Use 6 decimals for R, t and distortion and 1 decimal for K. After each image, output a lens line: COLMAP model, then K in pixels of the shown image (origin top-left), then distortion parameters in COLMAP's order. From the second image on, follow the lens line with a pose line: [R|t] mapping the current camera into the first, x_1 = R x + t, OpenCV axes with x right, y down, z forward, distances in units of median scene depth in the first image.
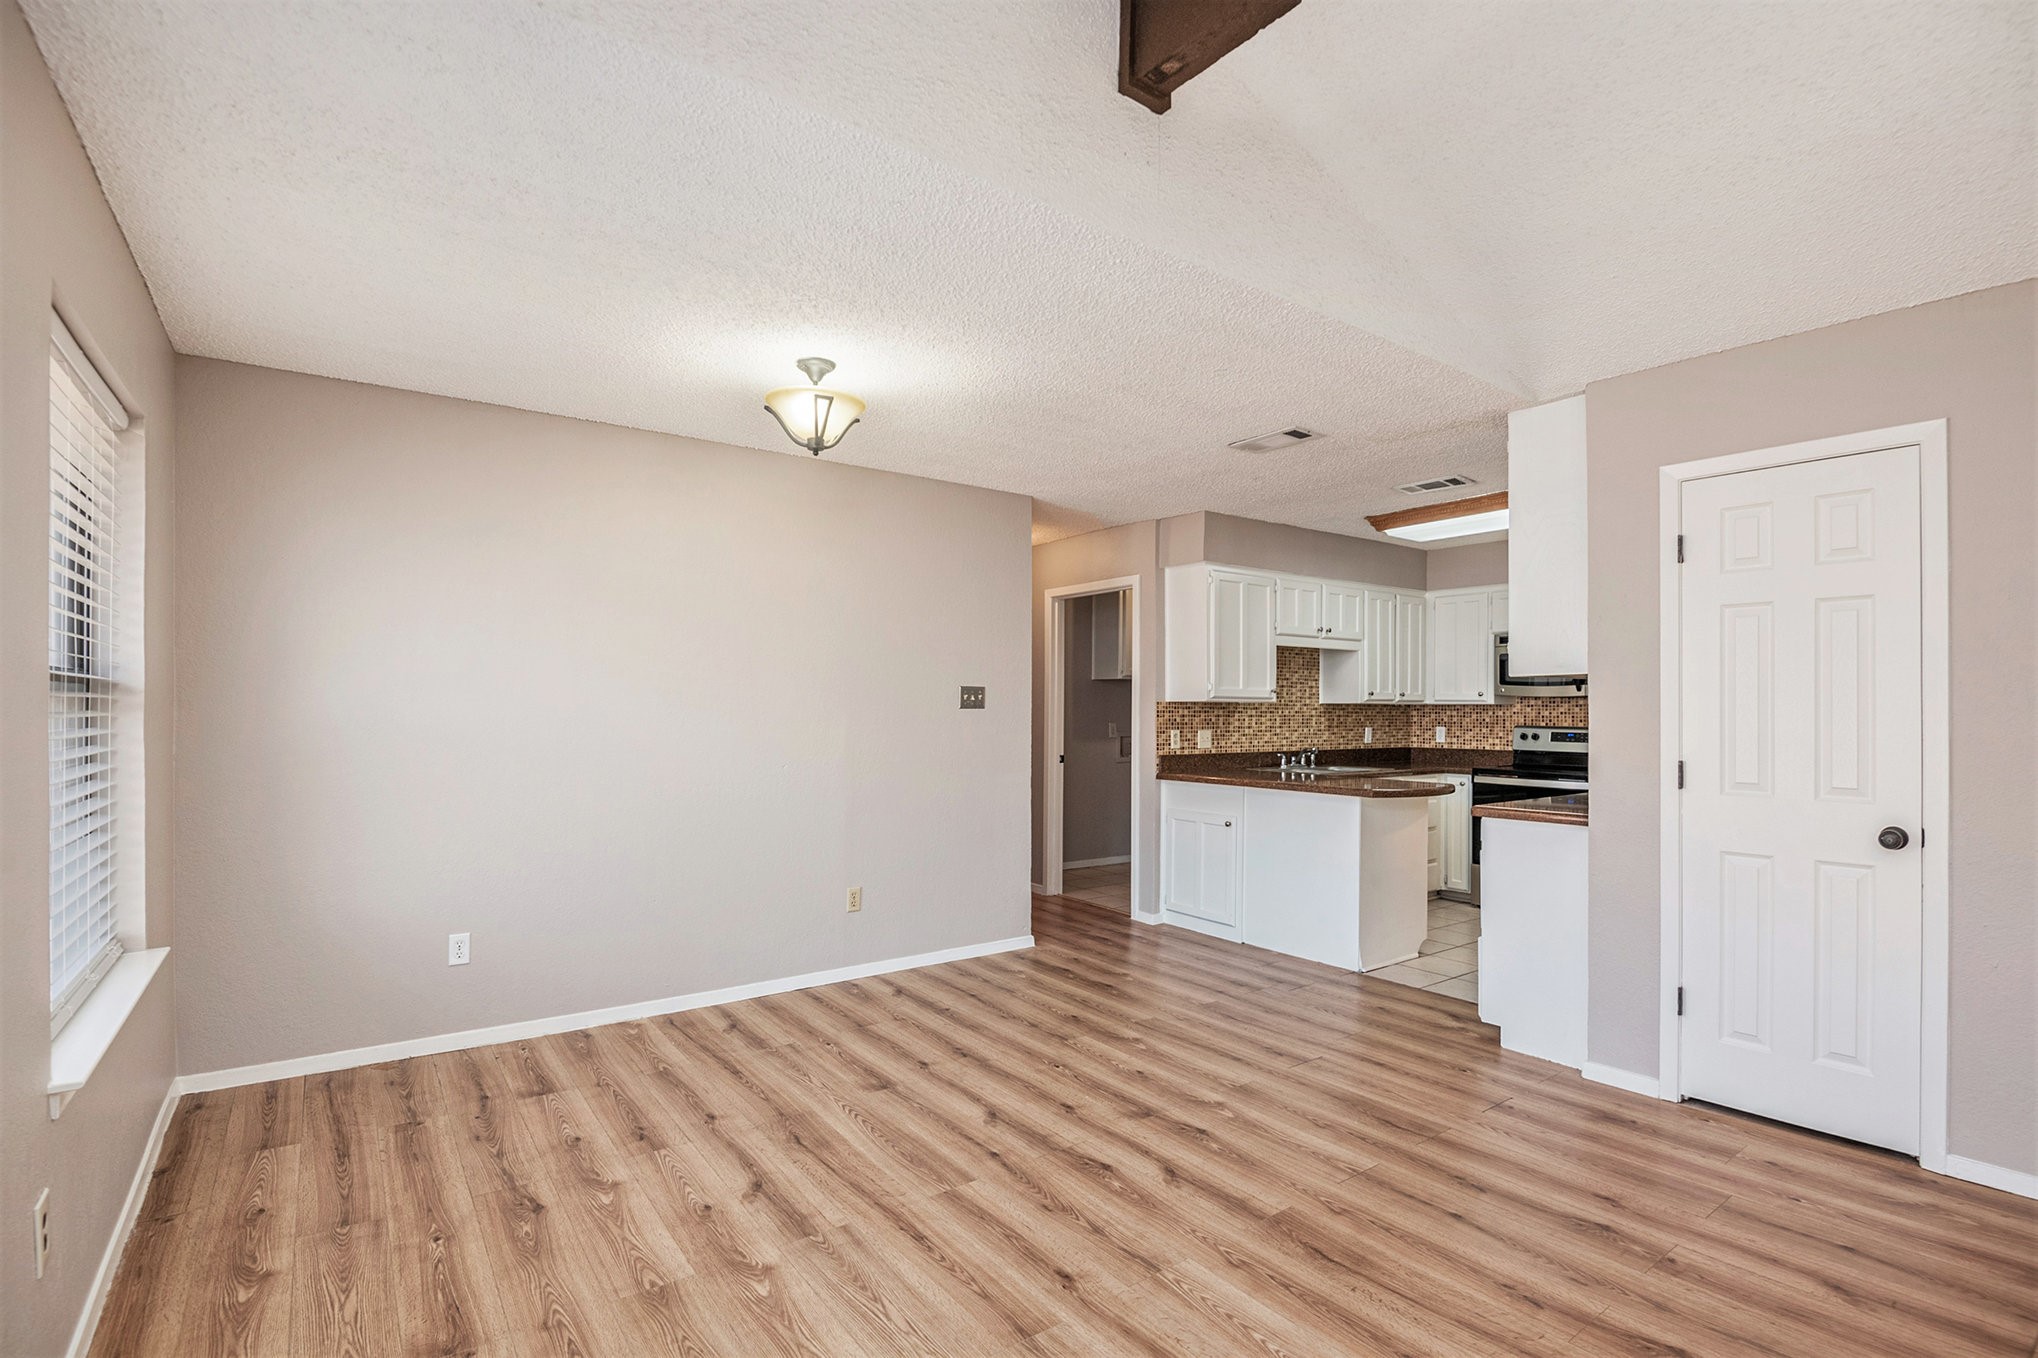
lens RADIAL K [[943.7, 0, 1016.9], [0, 943.7, 699.0], [0, 0, 1]] dist [0.027367, -0.032942]
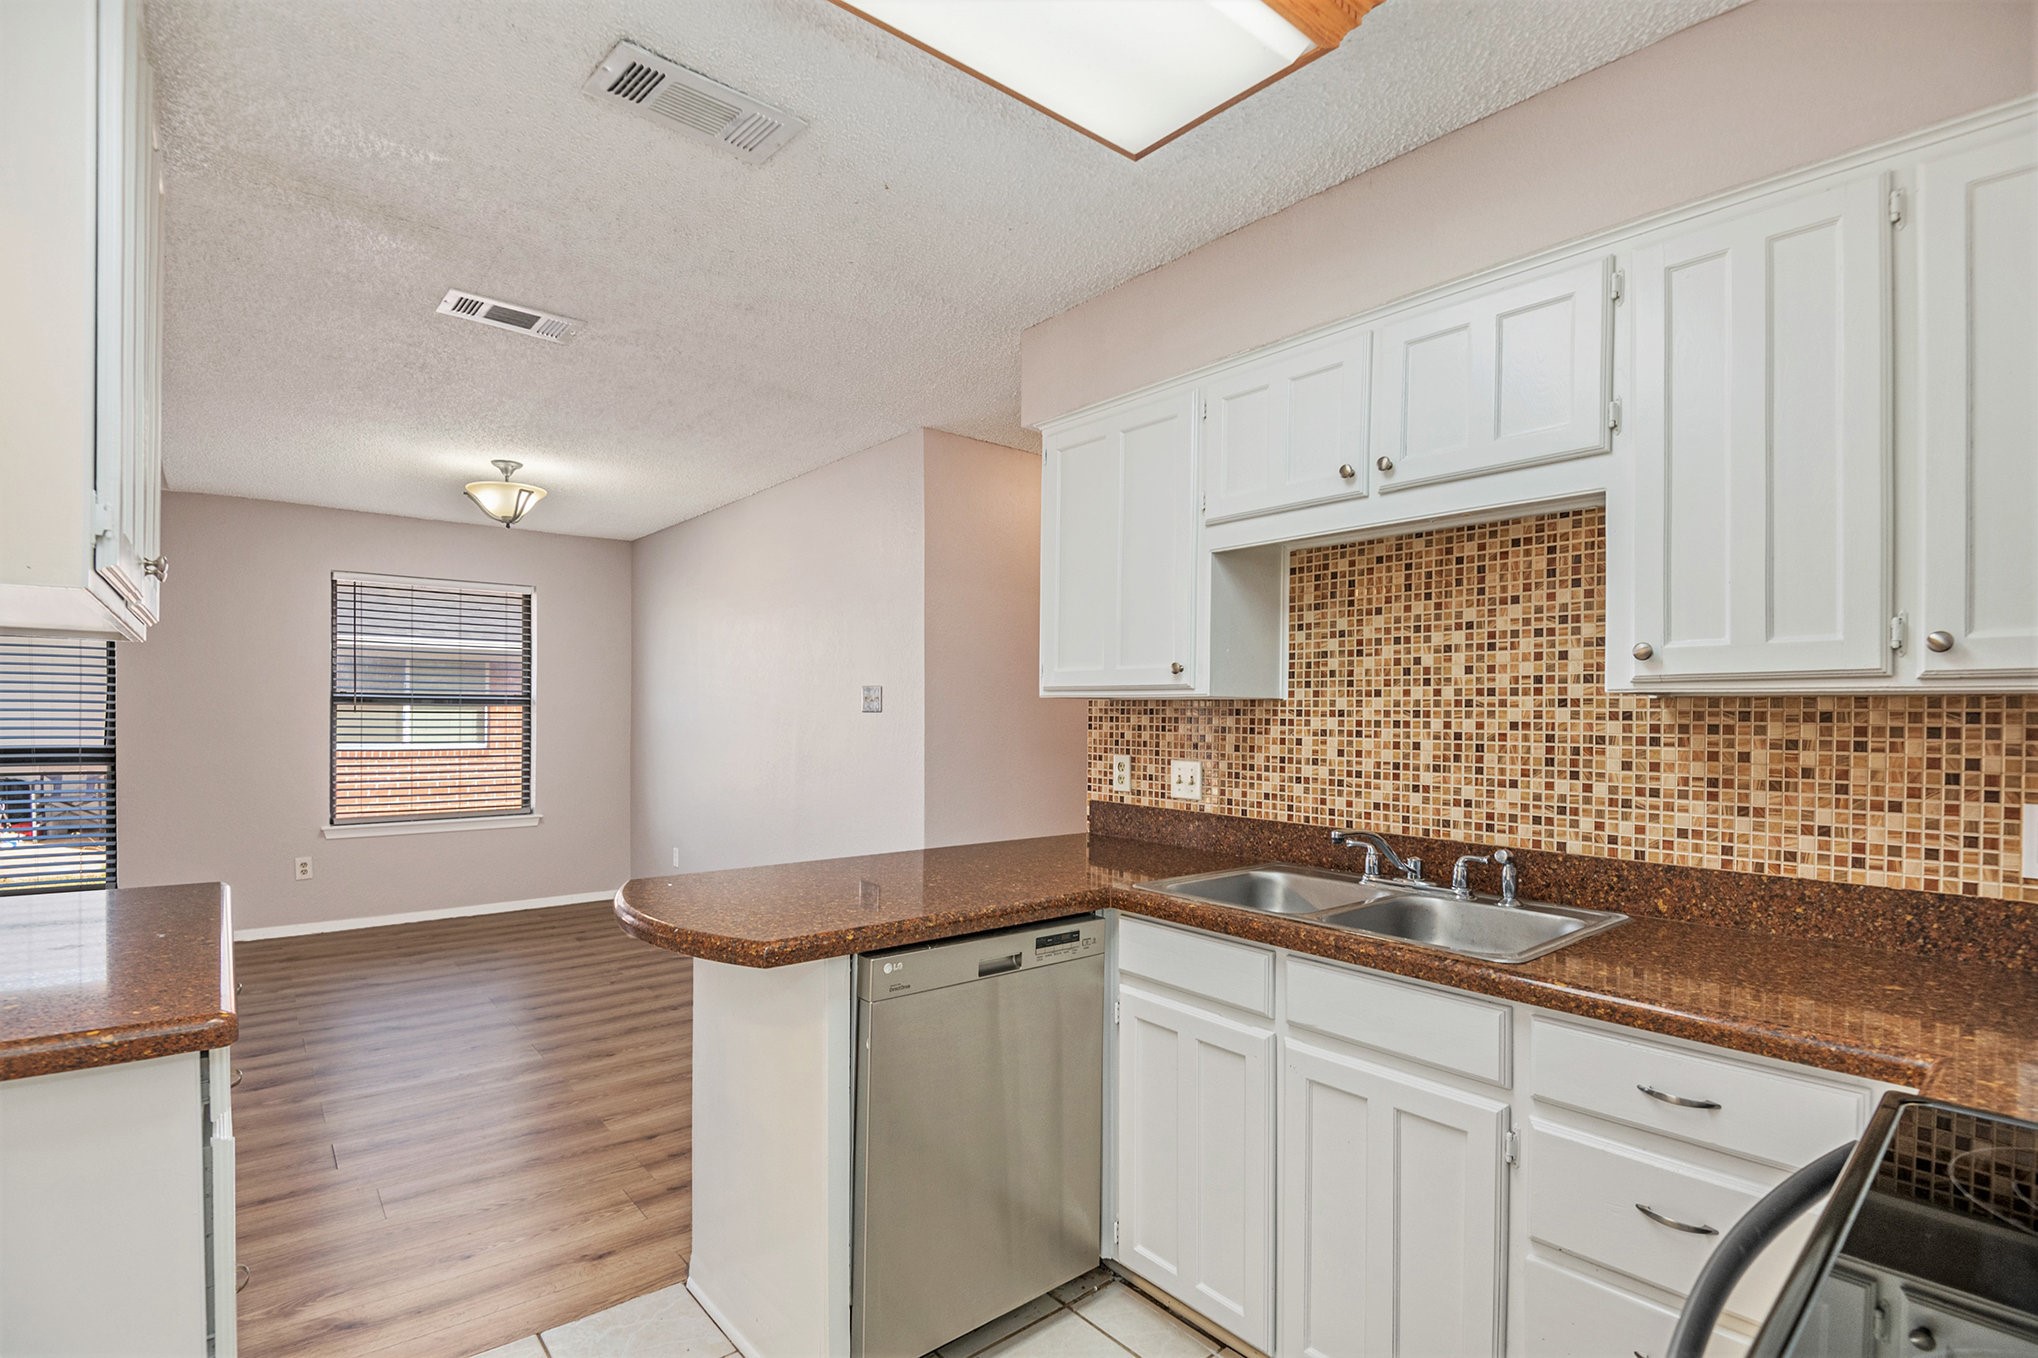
lens RADIAL K [[943.7, 0, 1016.9], [0, 943.7, 699.0], [0, 0, 1]] dist [0.027367, -0.032942]
pose [[0.063942, -0.028517, -0.997546, 0.806454], [-0.006645, 0.999557, -0.029000, 0.020770], [0.997931, 0.008483, 0.063724, 1.081239]]
